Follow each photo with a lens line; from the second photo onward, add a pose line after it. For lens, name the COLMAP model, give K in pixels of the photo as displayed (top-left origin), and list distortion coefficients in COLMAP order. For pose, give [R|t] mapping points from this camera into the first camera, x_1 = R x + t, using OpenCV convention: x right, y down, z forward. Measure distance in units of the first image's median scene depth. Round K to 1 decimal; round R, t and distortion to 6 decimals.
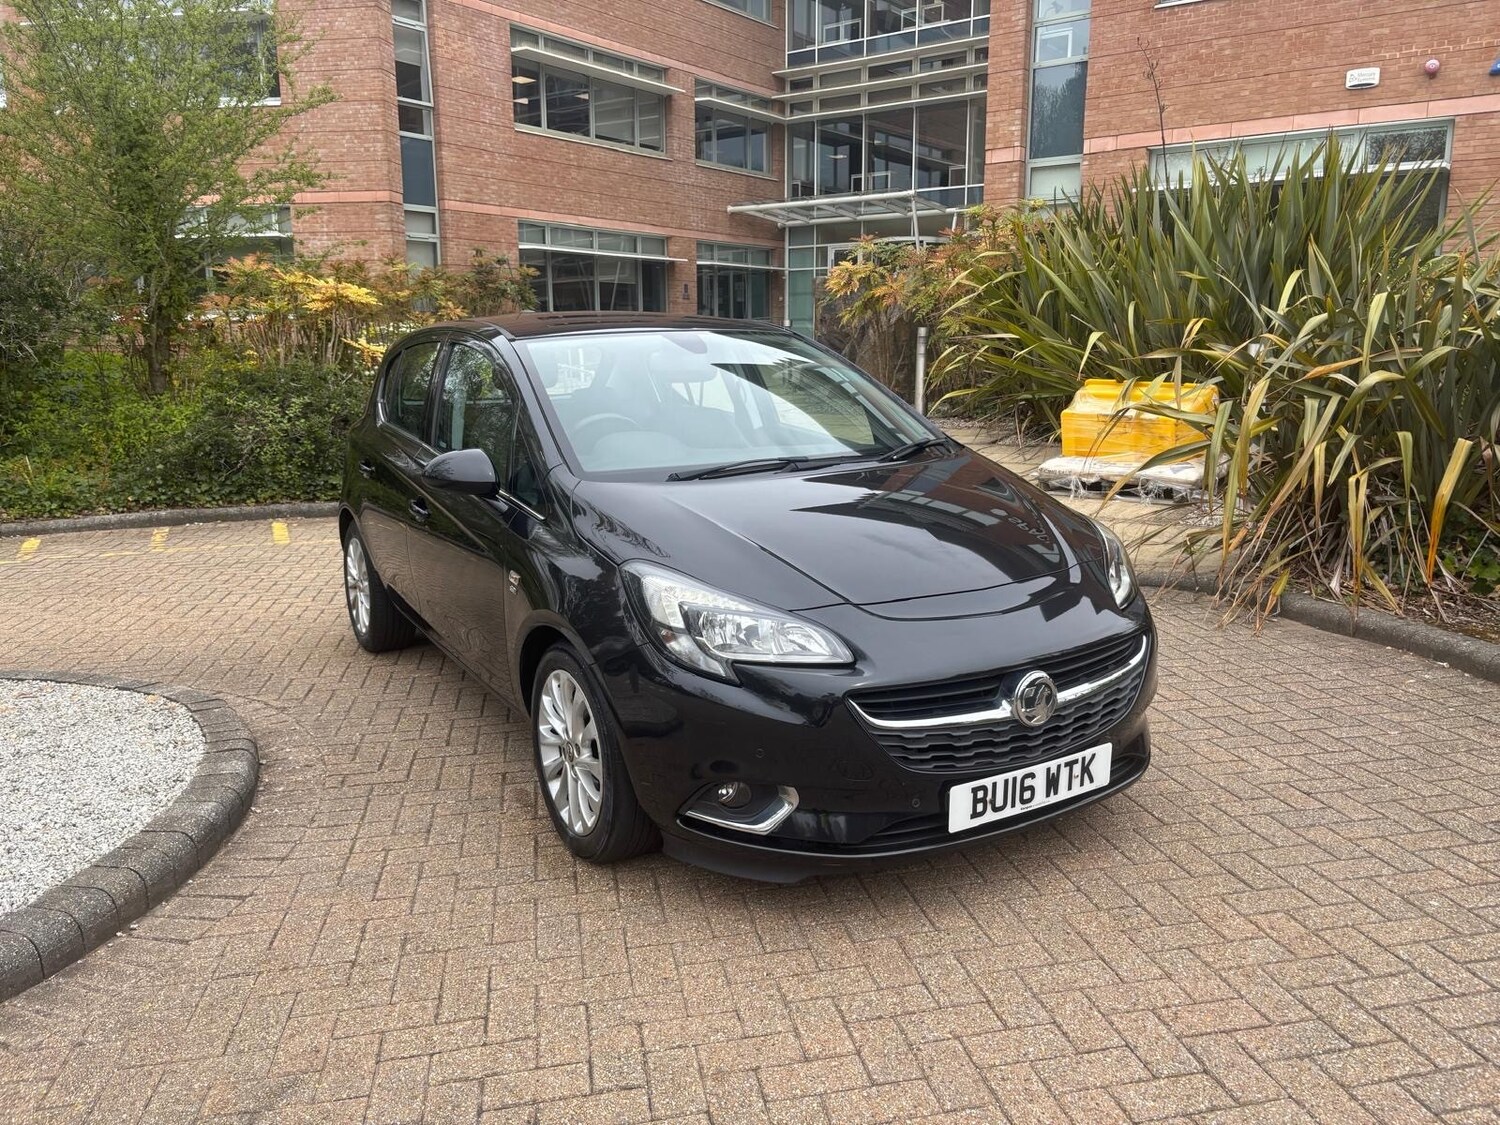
lens RADIAL K [[1138.0, 0, 750.2], [0, 1138.0, 577.8], [0, 0, 1]] dist [0.030859, -0.033860]
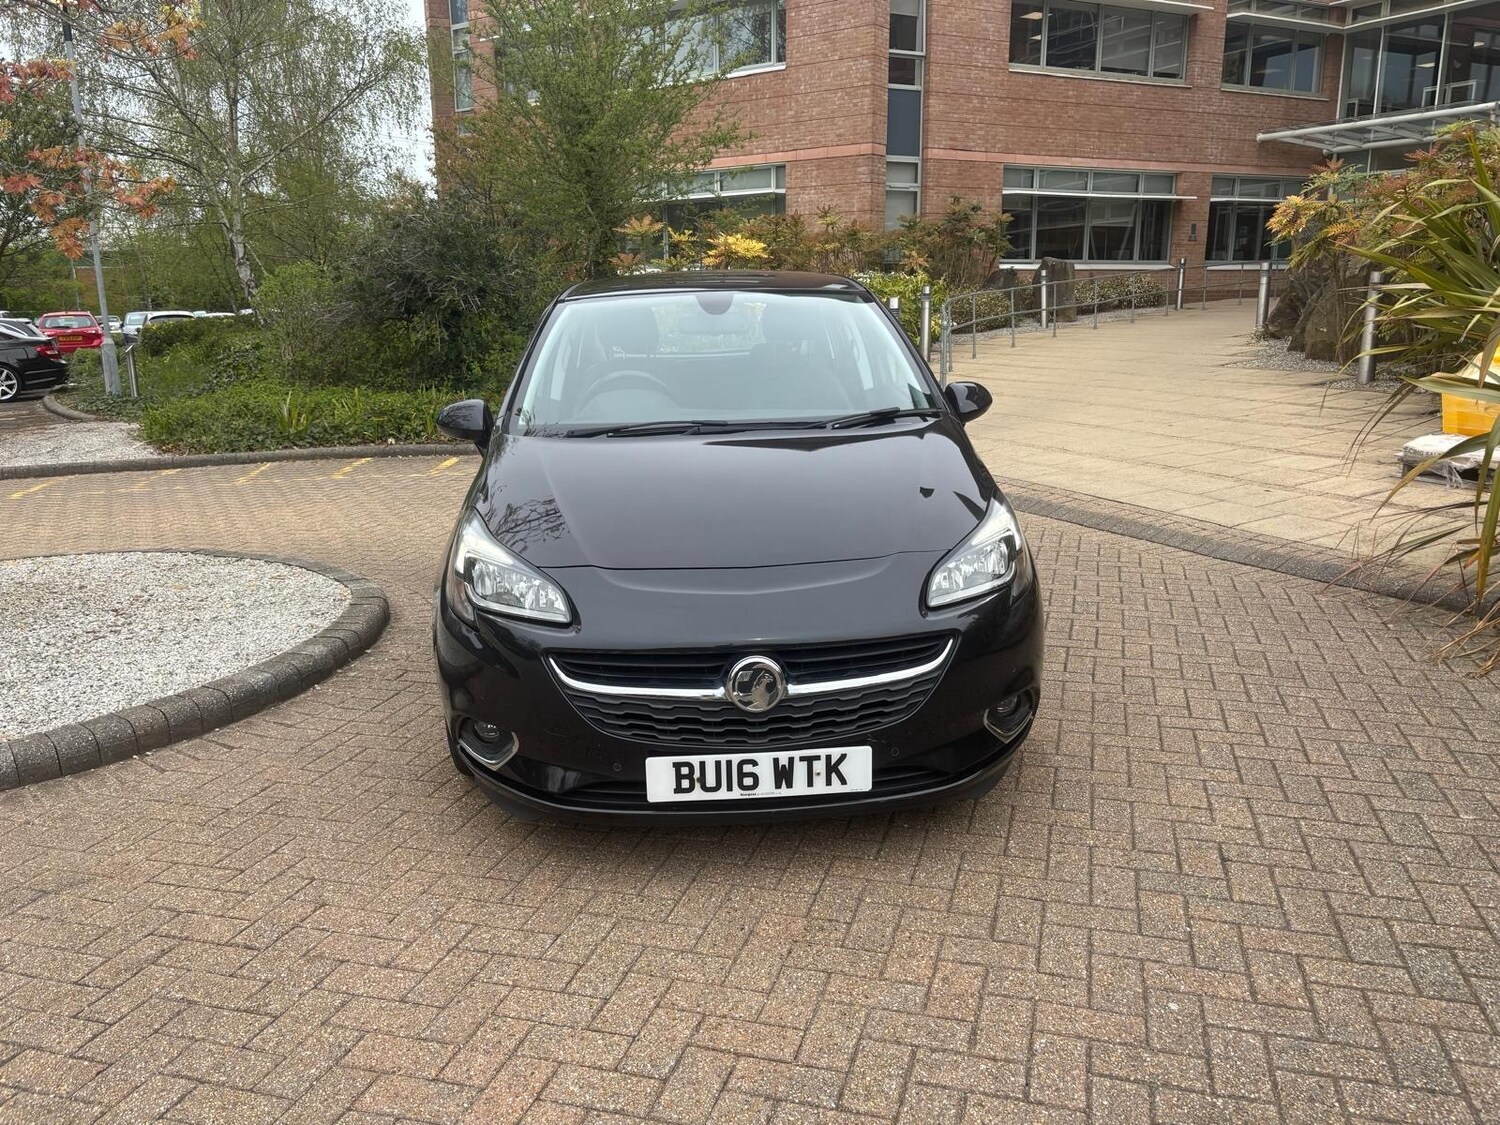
lens RADIAL K [[1140.2, 0, 739.8], [0, 1140.2, 566.6], [0, 0, 1]] dist [0.039841, -0.041161]
pose [[0.888377, 0.105004, -0.446946, 0.106705], [-0.089177, 0.994419, 0.056371, -0.007443], [0.450370, -0.010221, 0.892783, 0.021792]]
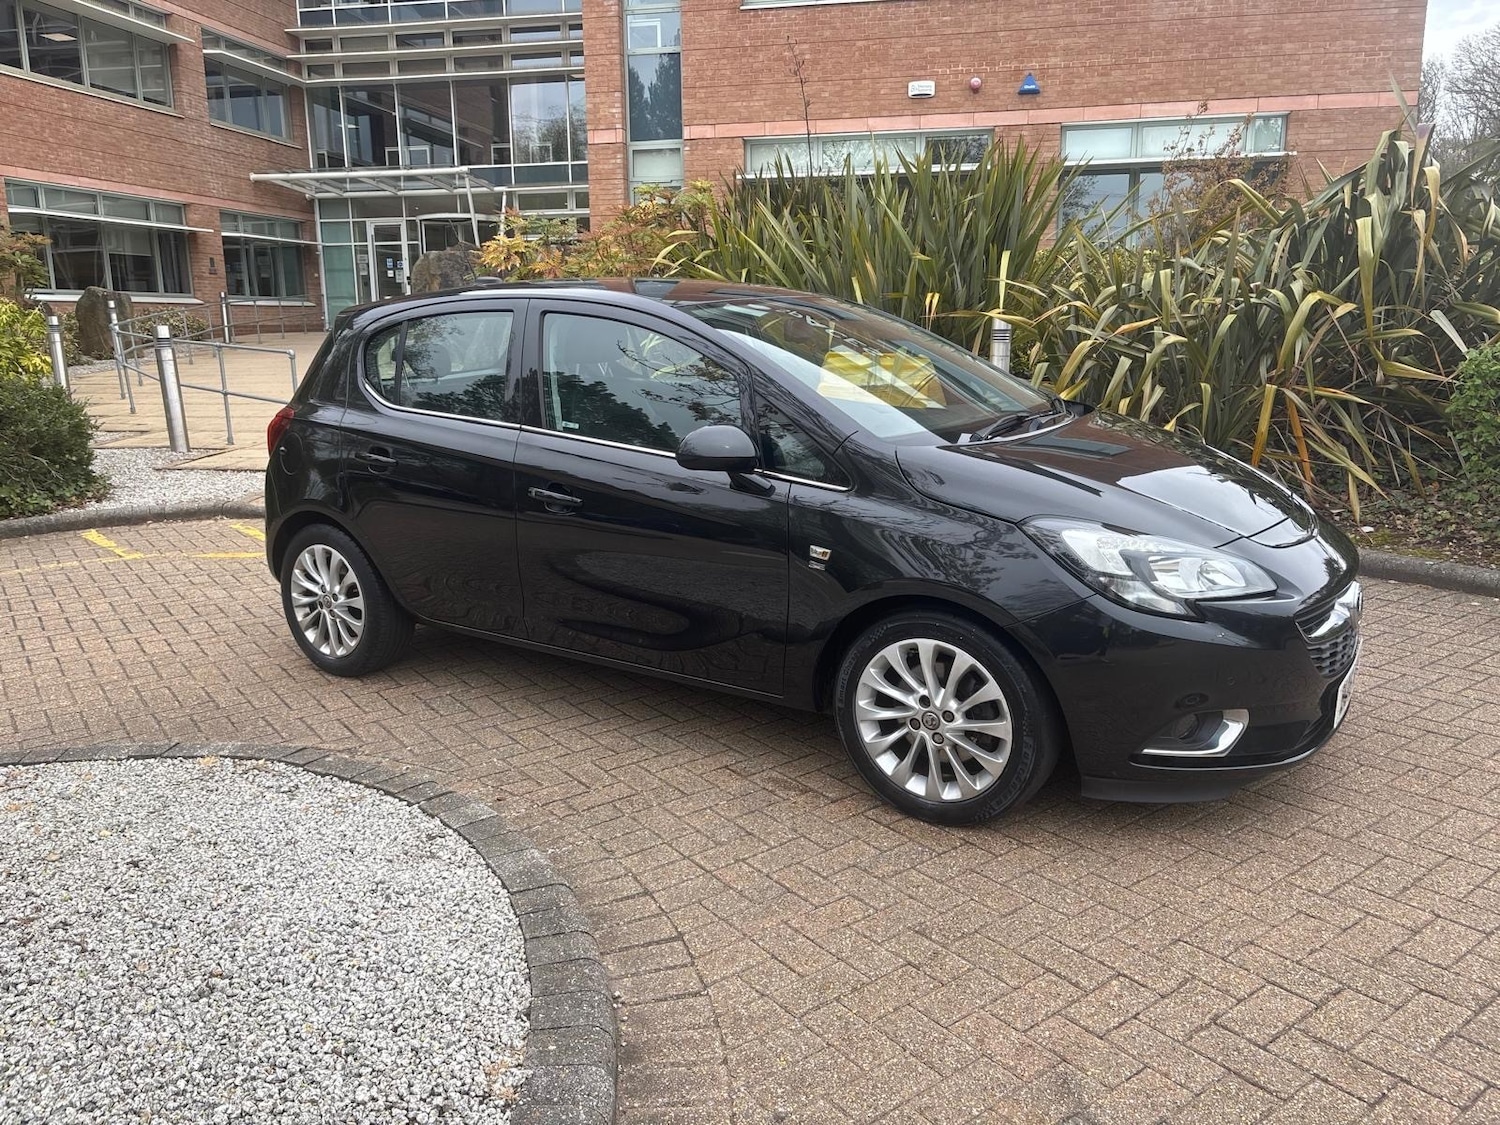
lens RADIAL K [[1131.1, 0, 750.0], [0, 1131.1, 562.5], [0, 0, 1]] dist [0.039121, -0.044668]
pose [[0.902967, -0.096118, 0.418822, -0.128342], [0.094700, 0.995211, 0.024228, -0.003799], [-0.419145, 0.017785, 0.907745, 0.032729]]
